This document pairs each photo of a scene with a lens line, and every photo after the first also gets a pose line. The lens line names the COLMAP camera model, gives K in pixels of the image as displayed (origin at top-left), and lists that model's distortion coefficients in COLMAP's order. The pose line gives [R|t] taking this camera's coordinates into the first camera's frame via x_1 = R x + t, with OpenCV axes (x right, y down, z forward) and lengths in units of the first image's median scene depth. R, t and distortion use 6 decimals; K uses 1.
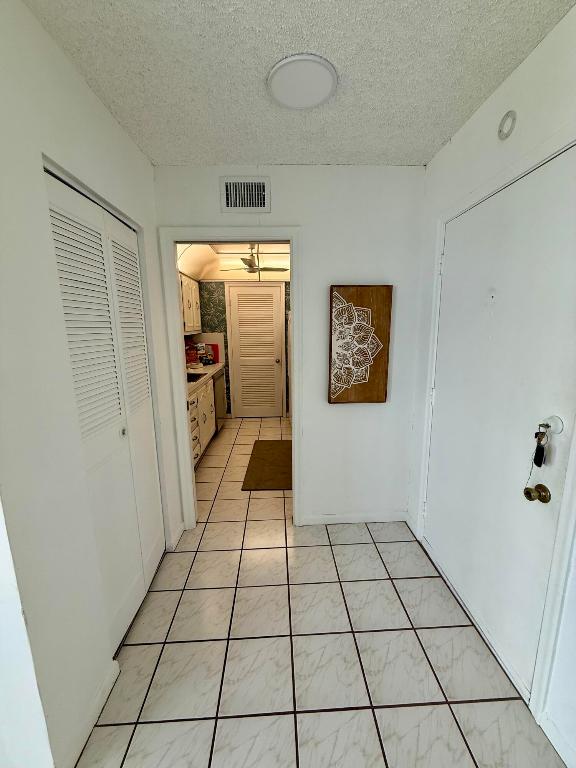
lens RADIAL K [[306.3, 0, 293.8], [0, 306.3, 383.9], [0, 0, 1]] dist [-0.002271, -0.000220]
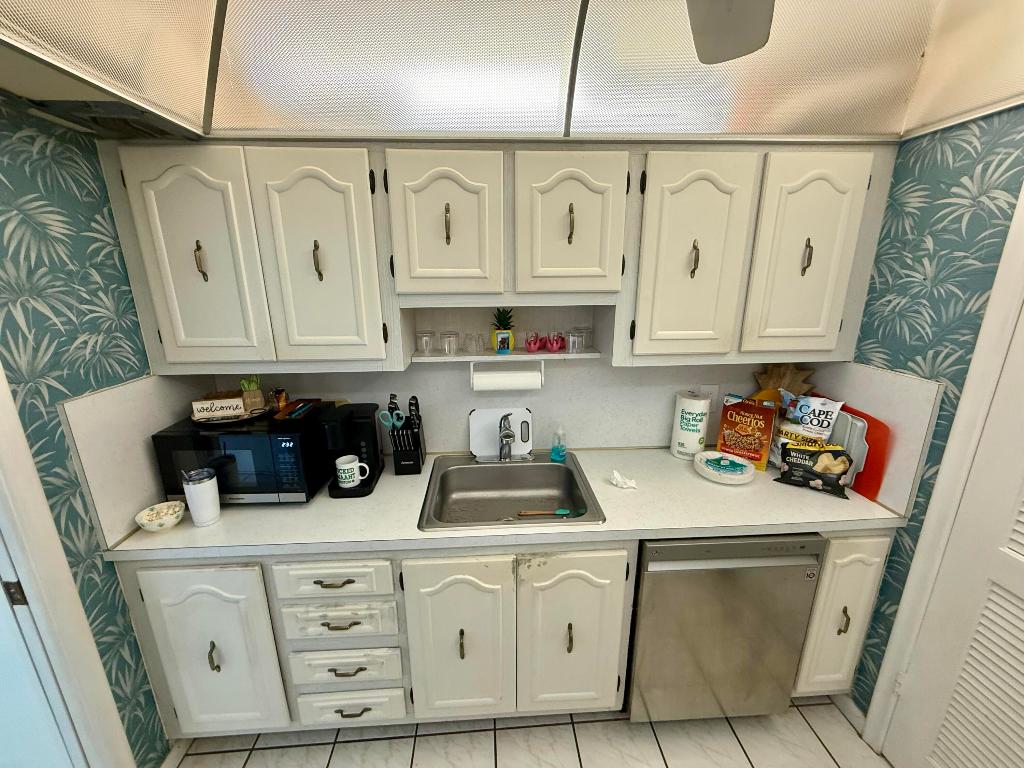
lens RADIAL K [[408.4, 0, 512.0], [0, 408.4, 384.0], [0, 0, 1]] dist [-0.002271, -0.000220]
pose [[-0.003128, 0.263571, -0.964635, 0.028048], [-0.174355, 0.949720, 0.260061, -0.185995], [0.984678, 0.169003, 0.042984, 0.708311]]
